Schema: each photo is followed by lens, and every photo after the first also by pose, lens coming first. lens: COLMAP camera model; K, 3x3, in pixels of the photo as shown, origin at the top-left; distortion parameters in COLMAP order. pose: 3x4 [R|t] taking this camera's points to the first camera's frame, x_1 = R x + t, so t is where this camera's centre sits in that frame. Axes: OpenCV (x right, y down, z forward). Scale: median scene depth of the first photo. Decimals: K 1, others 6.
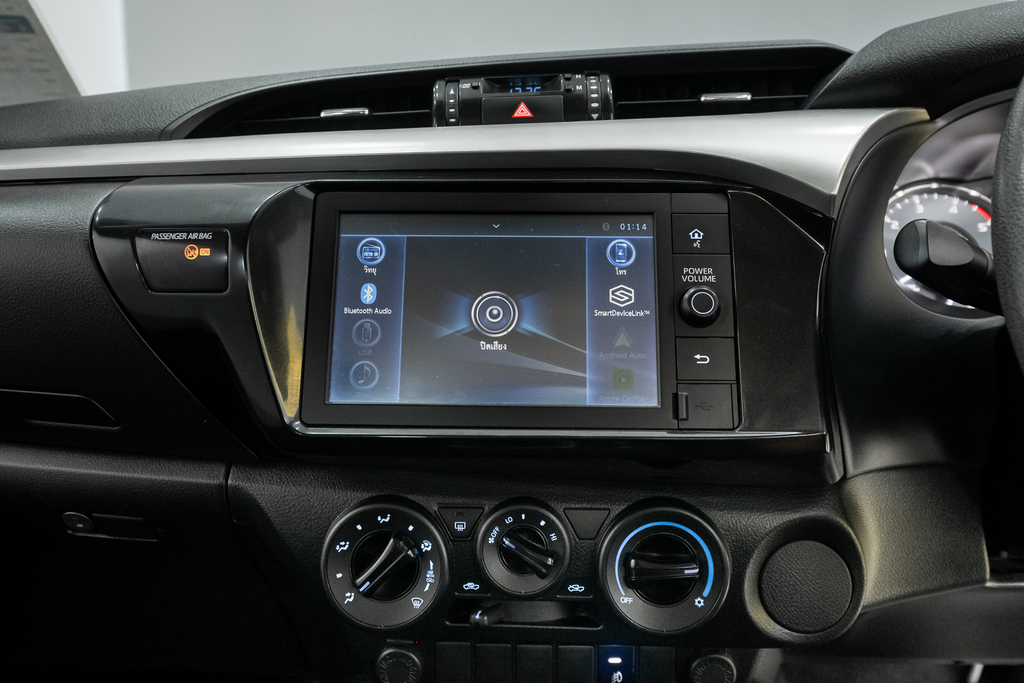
lens RADIAL K [[766.2, 0, 512.8], [0, 766.2, 272.9], [0, 0, 1]] dist [-0.000383, 0.002270]
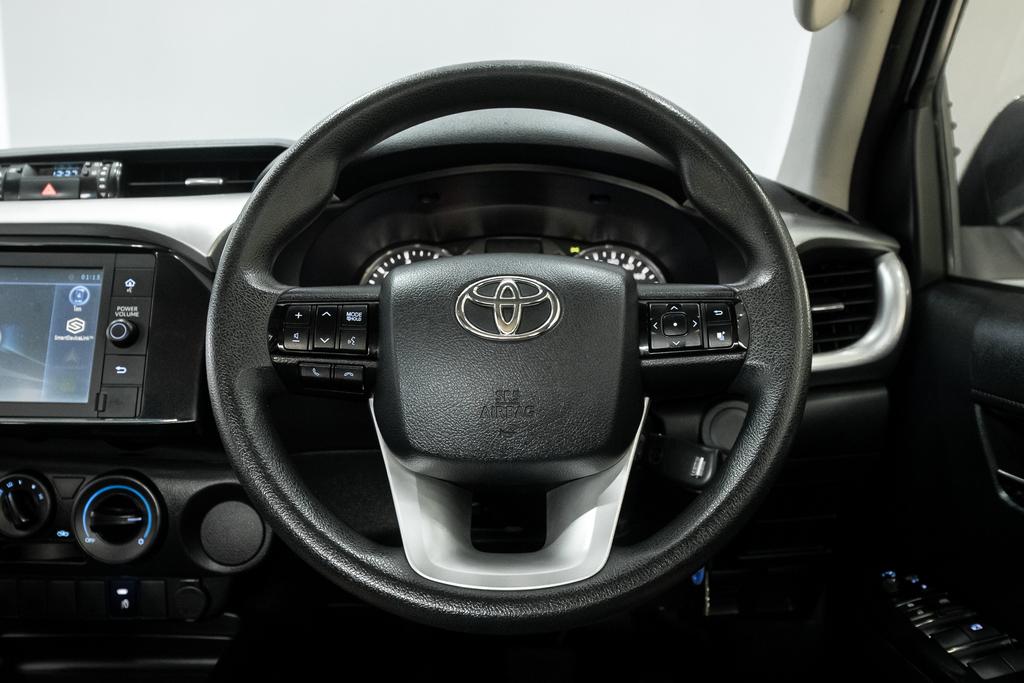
lens RADIAL K [[787.8, 0, 512.0], [0, 787.8, 341.5], [0, 0, 1]] dist [-0.003404, 0.000424]
pose [[0.999621, 0.006870, 0.026649, 0.895136], [-0.007719, 0.999461, 0.031903, 0.006012], [-0.026415, -0.032096, 0.999136, -0.471234]]
